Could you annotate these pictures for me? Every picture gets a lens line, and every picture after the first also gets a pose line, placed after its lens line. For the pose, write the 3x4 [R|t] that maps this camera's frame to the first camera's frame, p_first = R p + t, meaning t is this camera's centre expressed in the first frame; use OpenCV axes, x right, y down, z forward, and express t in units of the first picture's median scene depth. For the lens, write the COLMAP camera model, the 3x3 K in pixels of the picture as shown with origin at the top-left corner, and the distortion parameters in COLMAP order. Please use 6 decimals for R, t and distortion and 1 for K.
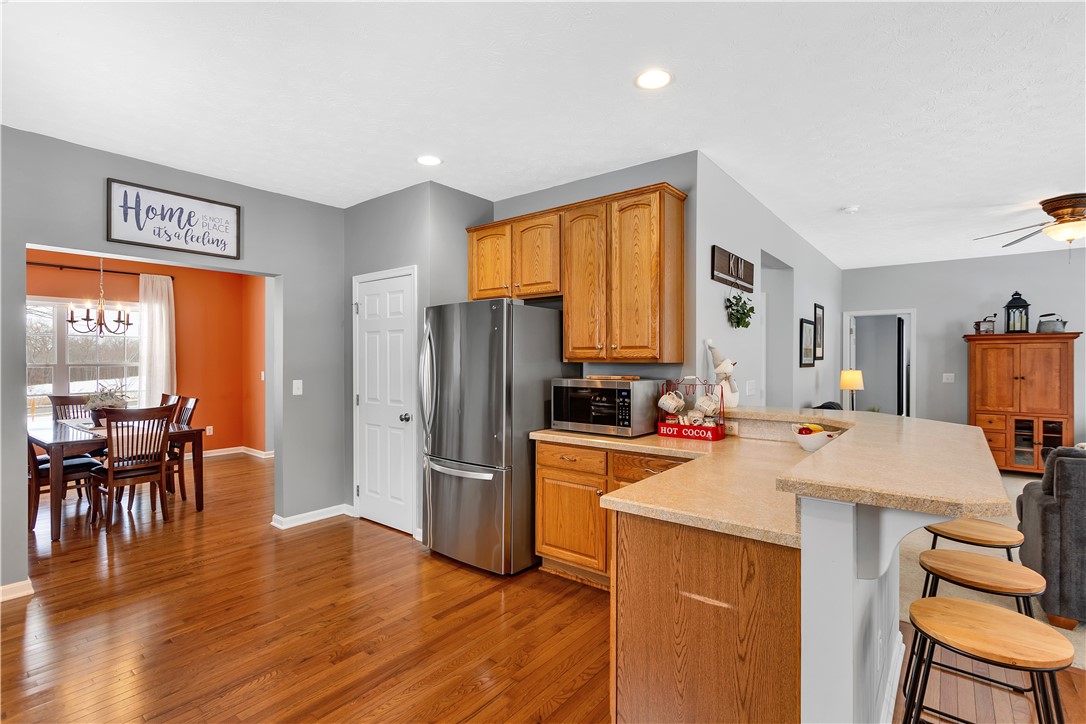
lens RADIAL K [[513.0, 0, 546.2], [0, 513.0, 357.8], [0, 0, 1]] dist [-0.004771, 0.001956]
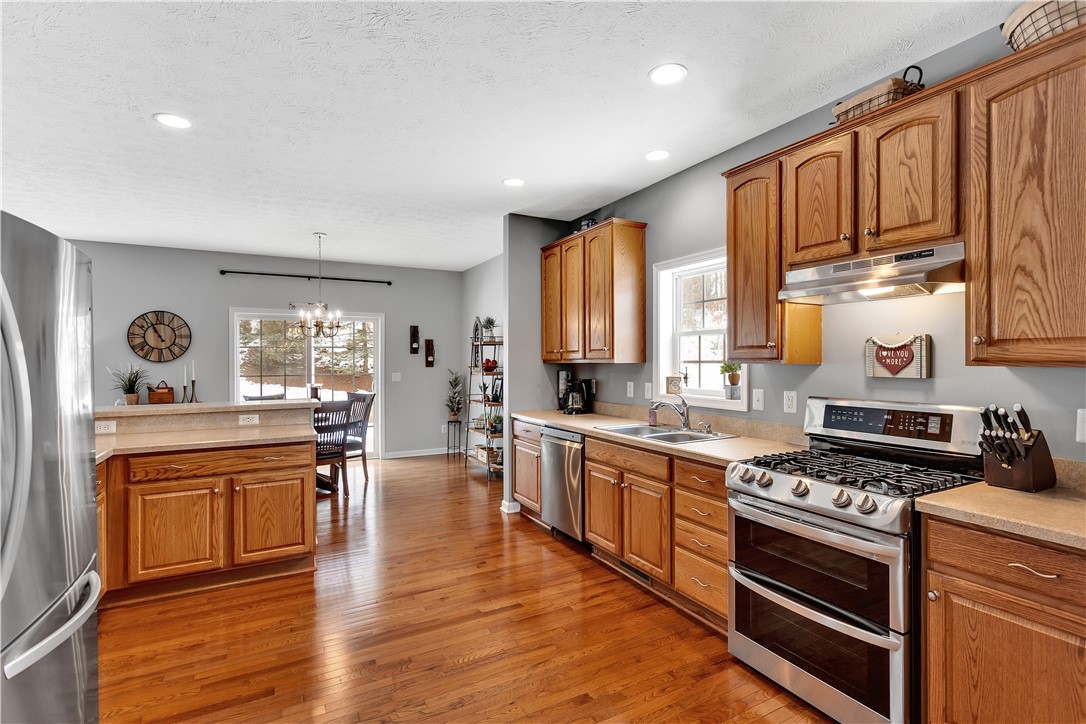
lens RADIAL K [[513.0, 0, 544.3], [0, 513.0, 361.1], [0, 0, 1]] dist [-0.004771, 0.001956]
pose [[-0.916552, 0.001211, 0.399913, -0.406046], [0.001450, 0.999999, 0.000295, 0.002999], [-0.399912, 0.000851, -0.916553, 0.694217]]
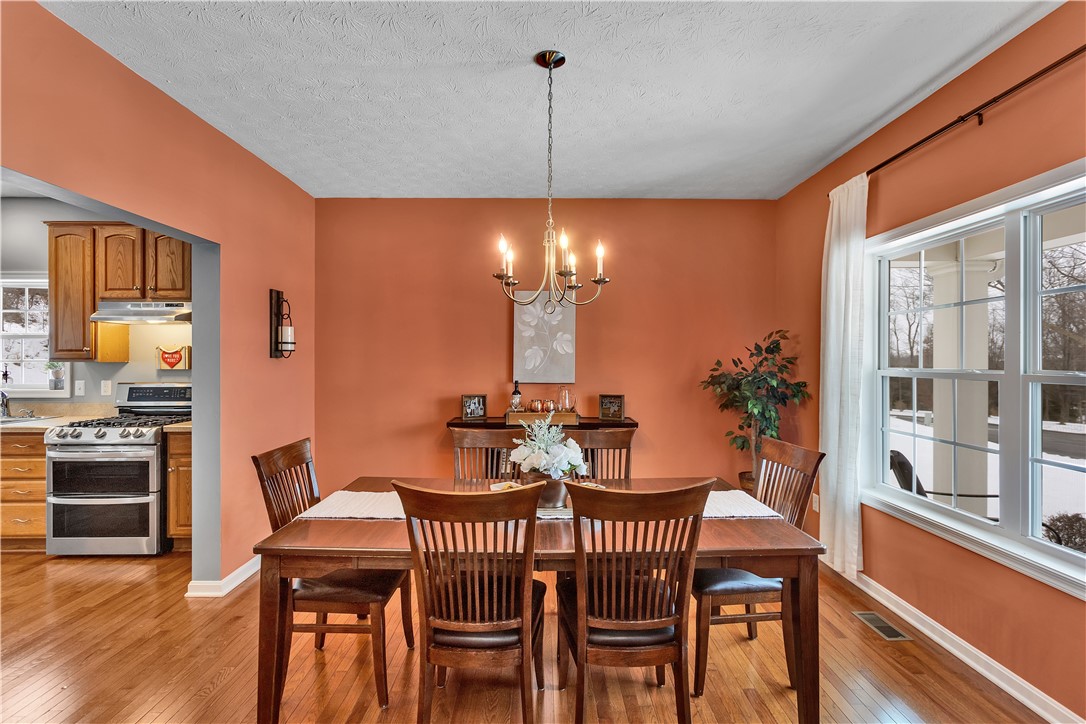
lens RADIAL K [[513.0, 0, 552.5], [0, 513.0, 359.2], [0, 0, 1]] dist [-0.004771, 0.001956]
pose [[-0.774904, 0.000618, -0.632078, -0.456213], [0.000933, 1.000000, -0.000166, 0.002899], [0.632078, -0.000719, -0.774905, 1.095629]]
